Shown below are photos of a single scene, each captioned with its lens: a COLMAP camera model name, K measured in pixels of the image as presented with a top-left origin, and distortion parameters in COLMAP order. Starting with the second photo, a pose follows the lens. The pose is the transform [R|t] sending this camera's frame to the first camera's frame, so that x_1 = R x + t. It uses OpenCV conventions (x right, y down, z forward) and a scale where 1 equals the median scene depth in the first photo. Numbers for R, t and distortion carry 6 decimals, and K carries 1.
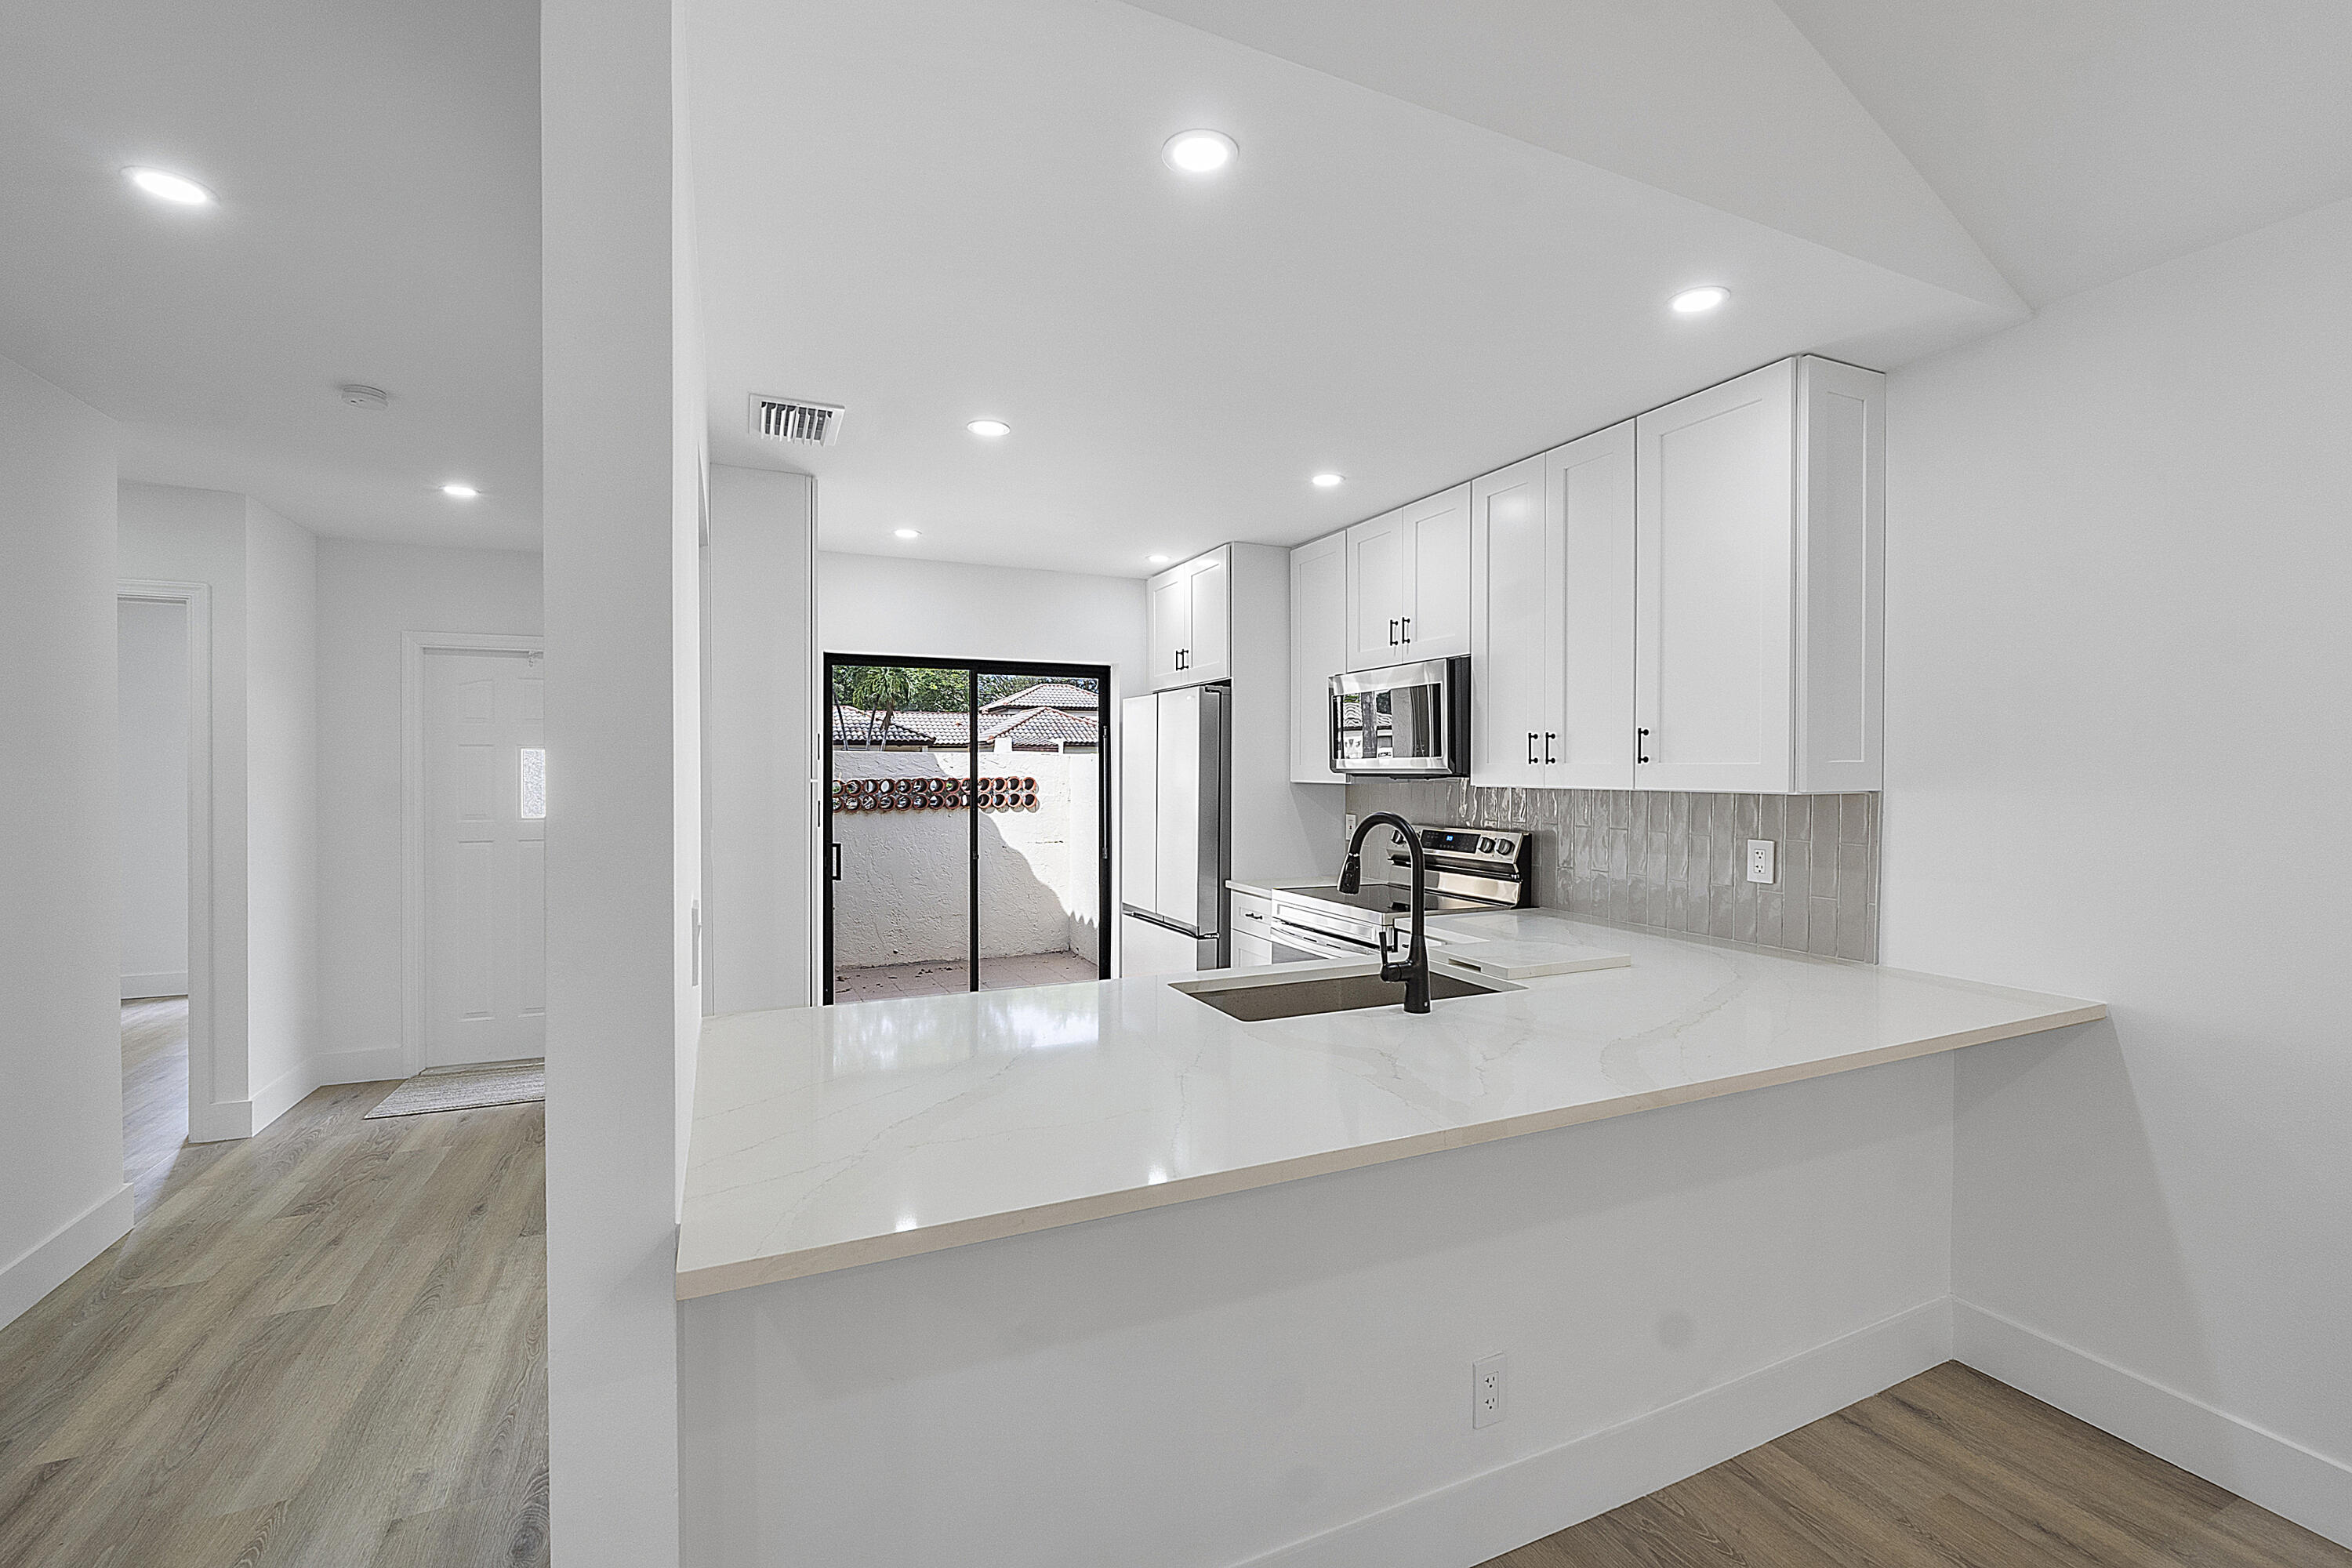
lens RADIAL K [[995.6, 0, 1173.7], [0, 995.6, 776.5], [0, 0, 1]] dist [-0.003524, -0.000743]
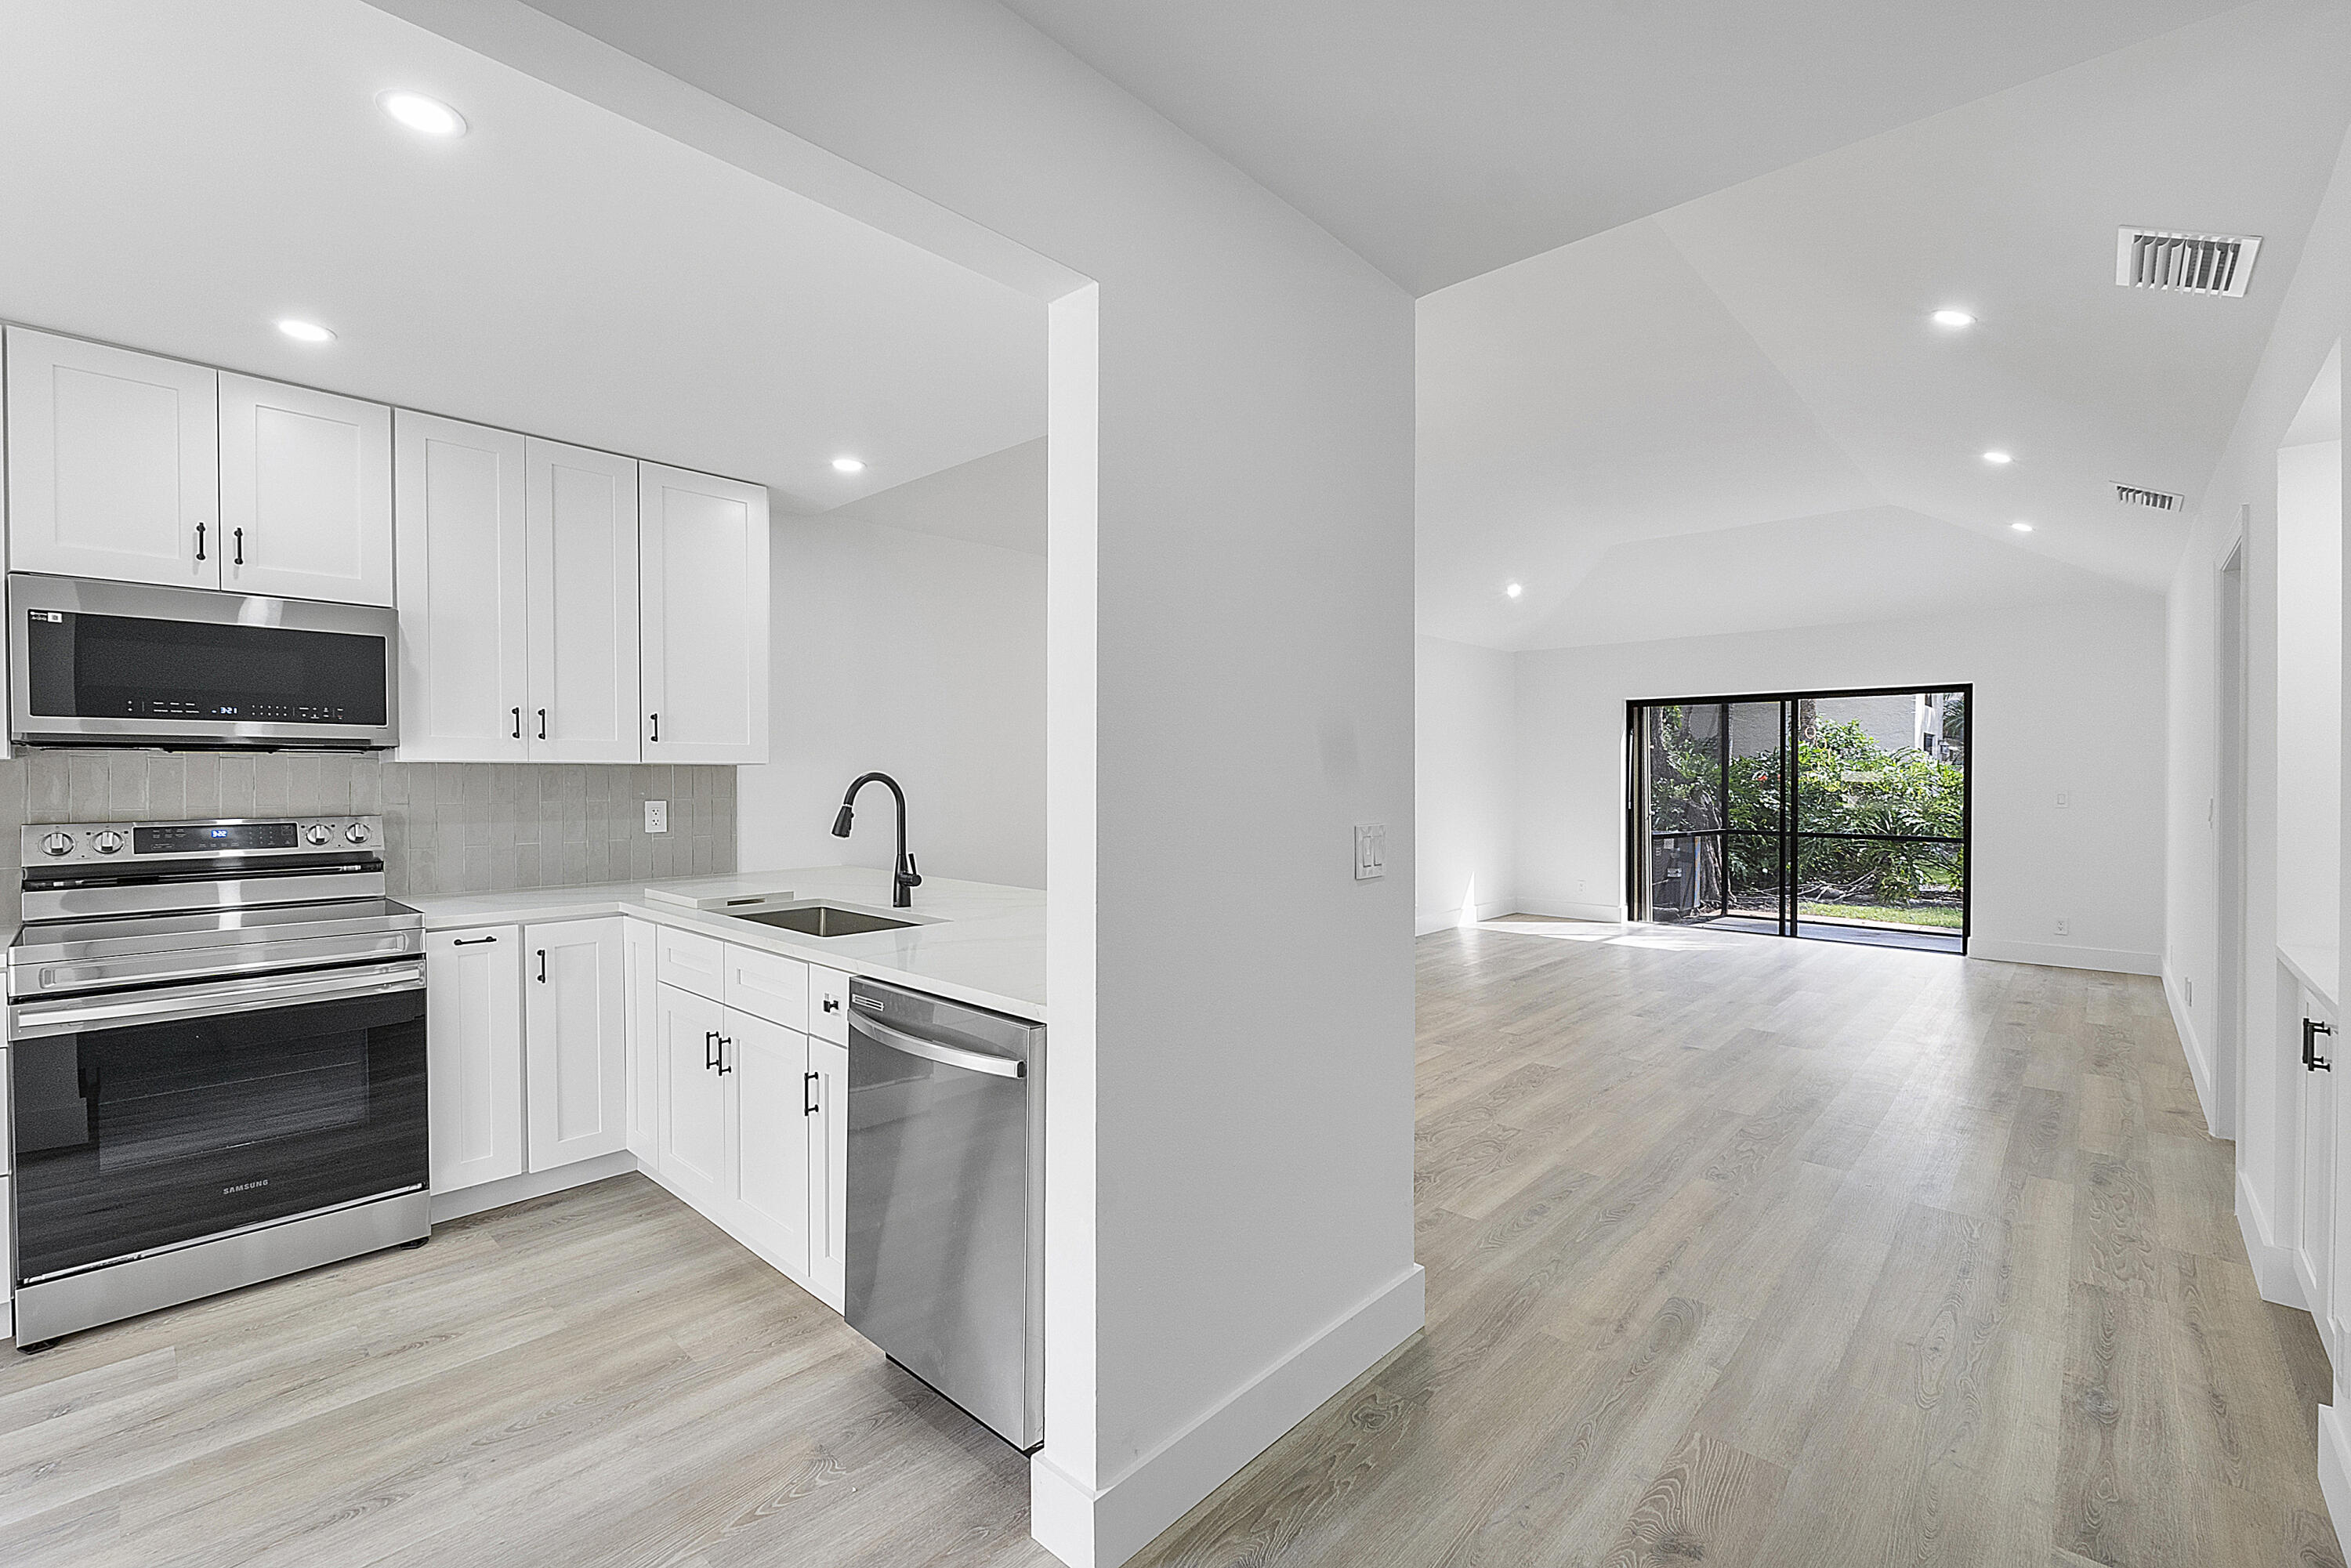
lens RADIAL K [[993.7, 0, 1175.5], [0, 993.7, 784.0], [0, 0, 1]] dist [-0.001175, -0.000541]
pose [[-0.392005, -0.010201, 0.919906, -0.616871], [0.005995, 0.999889, 0.013642, 0.018511], [-0.919943, 0.010862, -0.391901, 0.592147]]
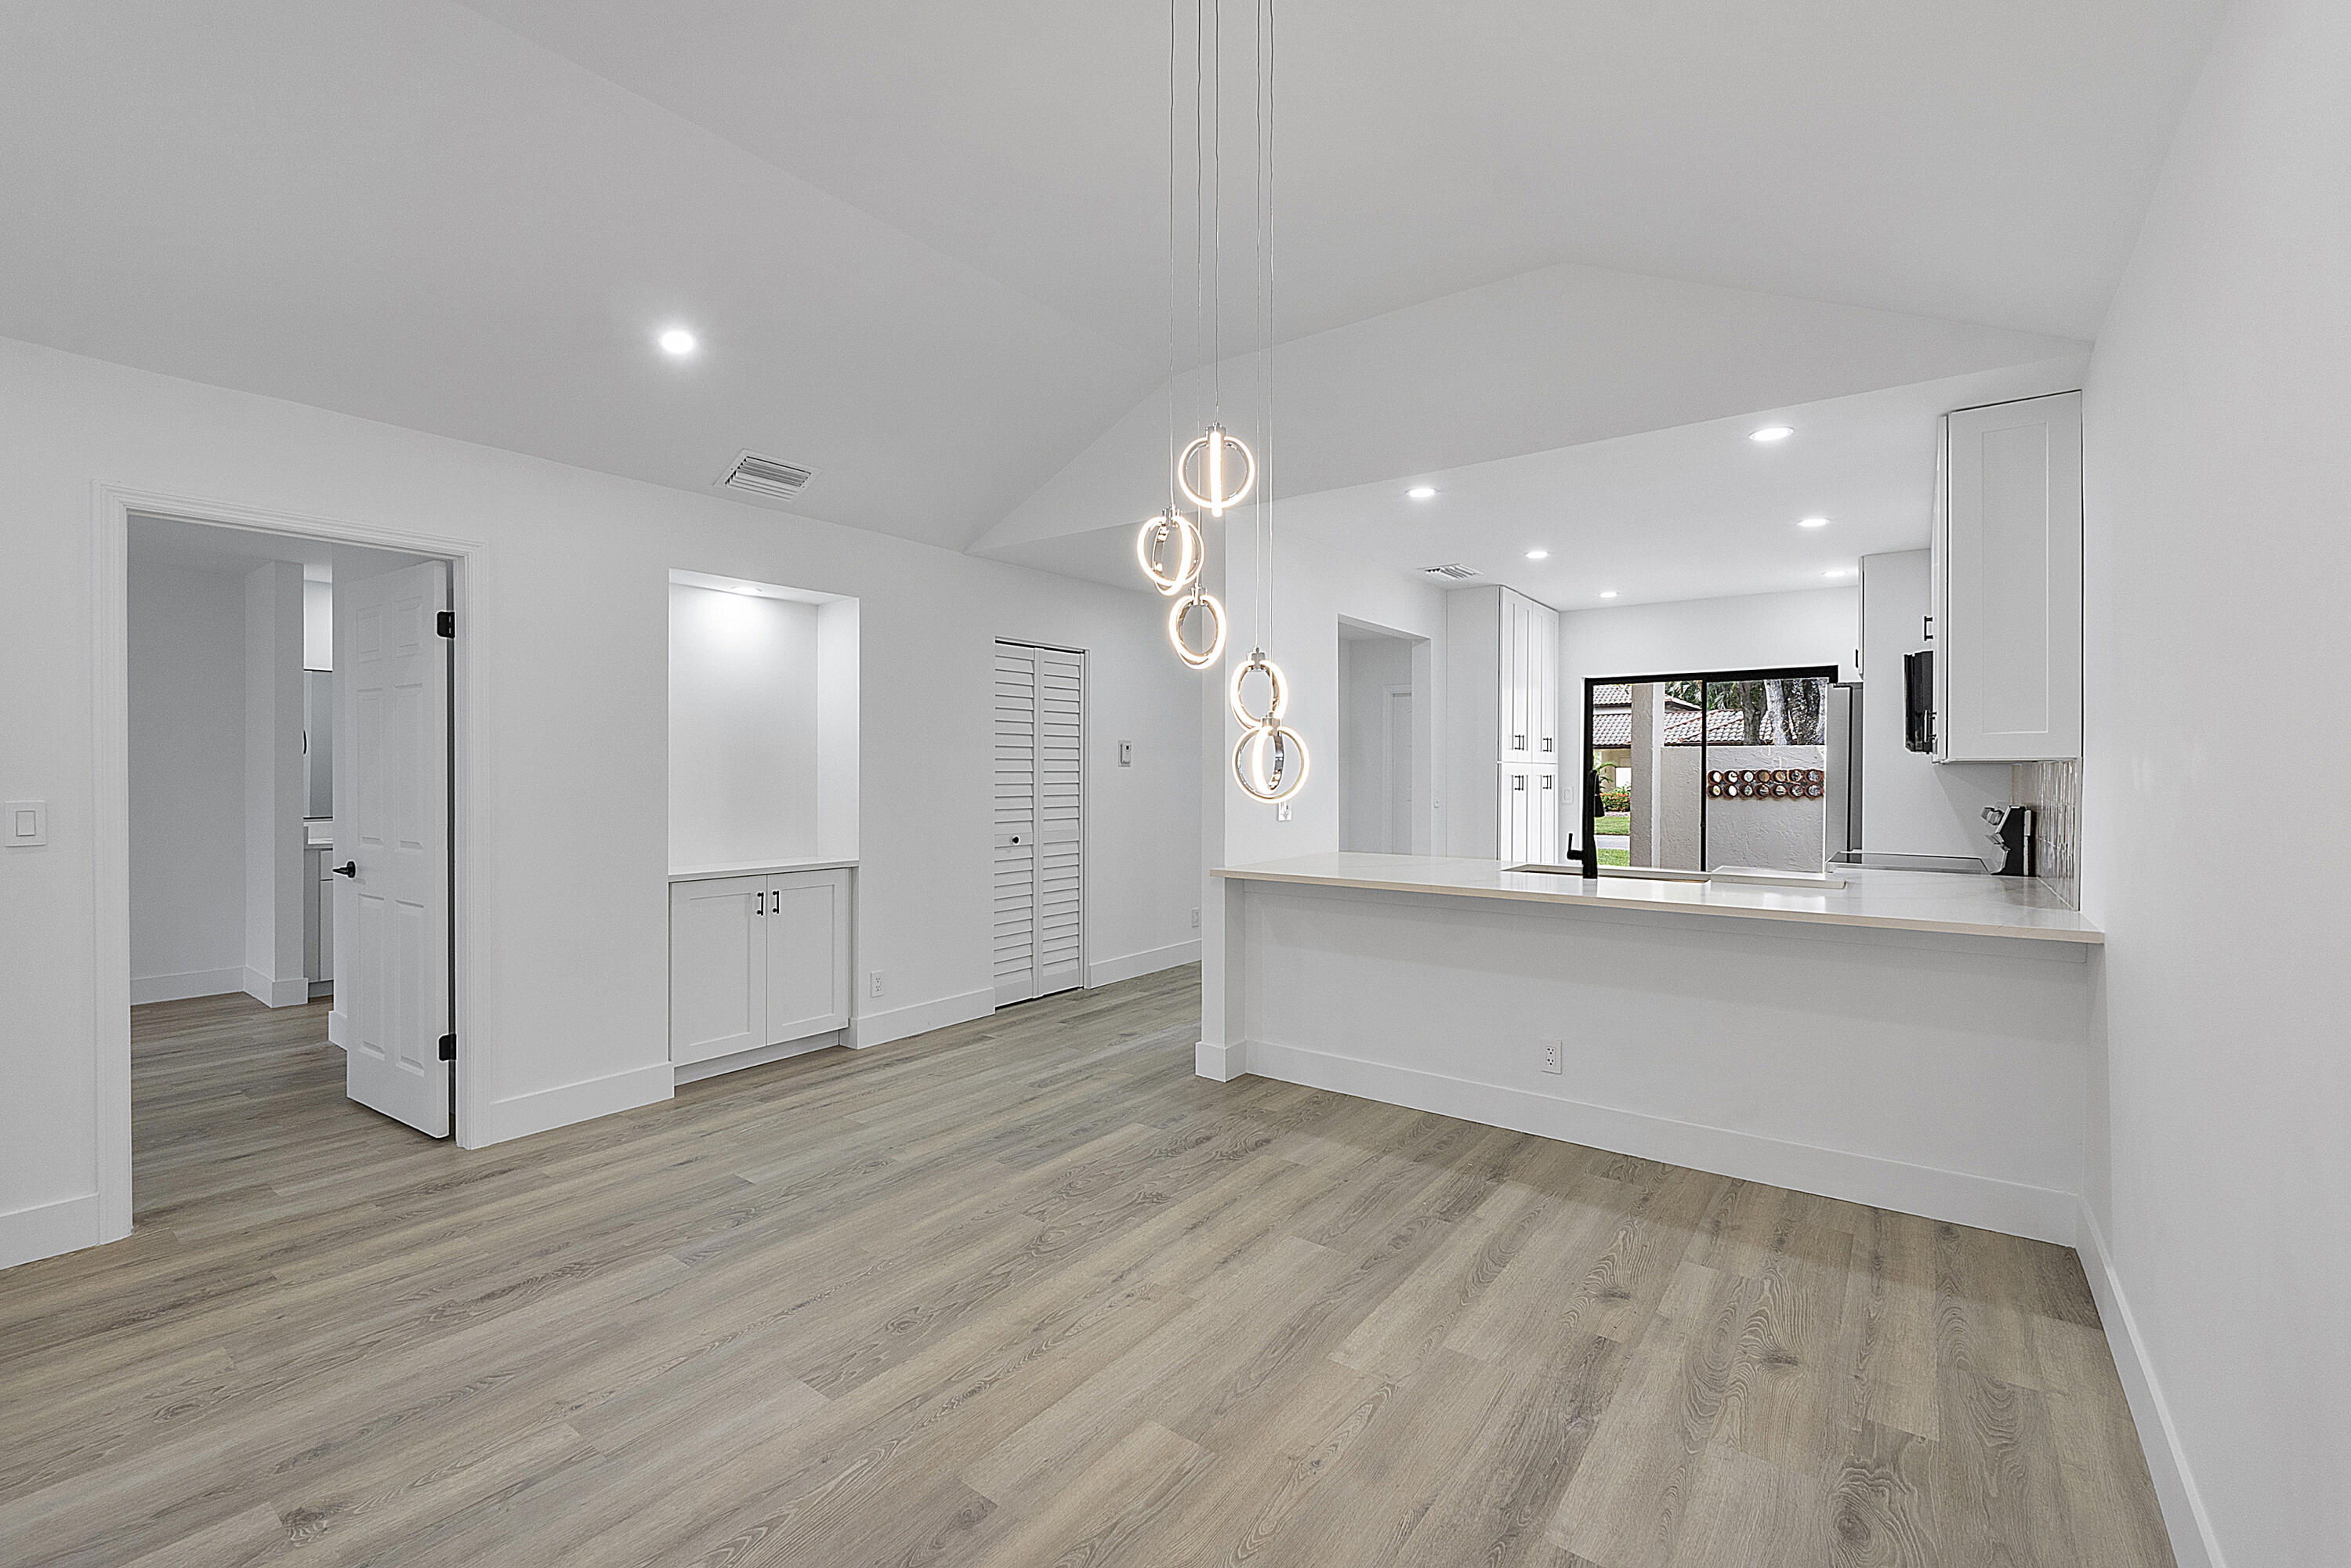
lens RADIAL K [[995.1, 0, 1173.2], [0, 995.1, 776.5], [0, 0, 1]] dist [-0.003524, -0.000743]
pose [[0.483283, 0.003551, -0.875457, 0.715805], [-0.007467, 0.999972, -0.000066, 0.027192], [0.875433, 0.006569, 0.483296, -0.265205]]
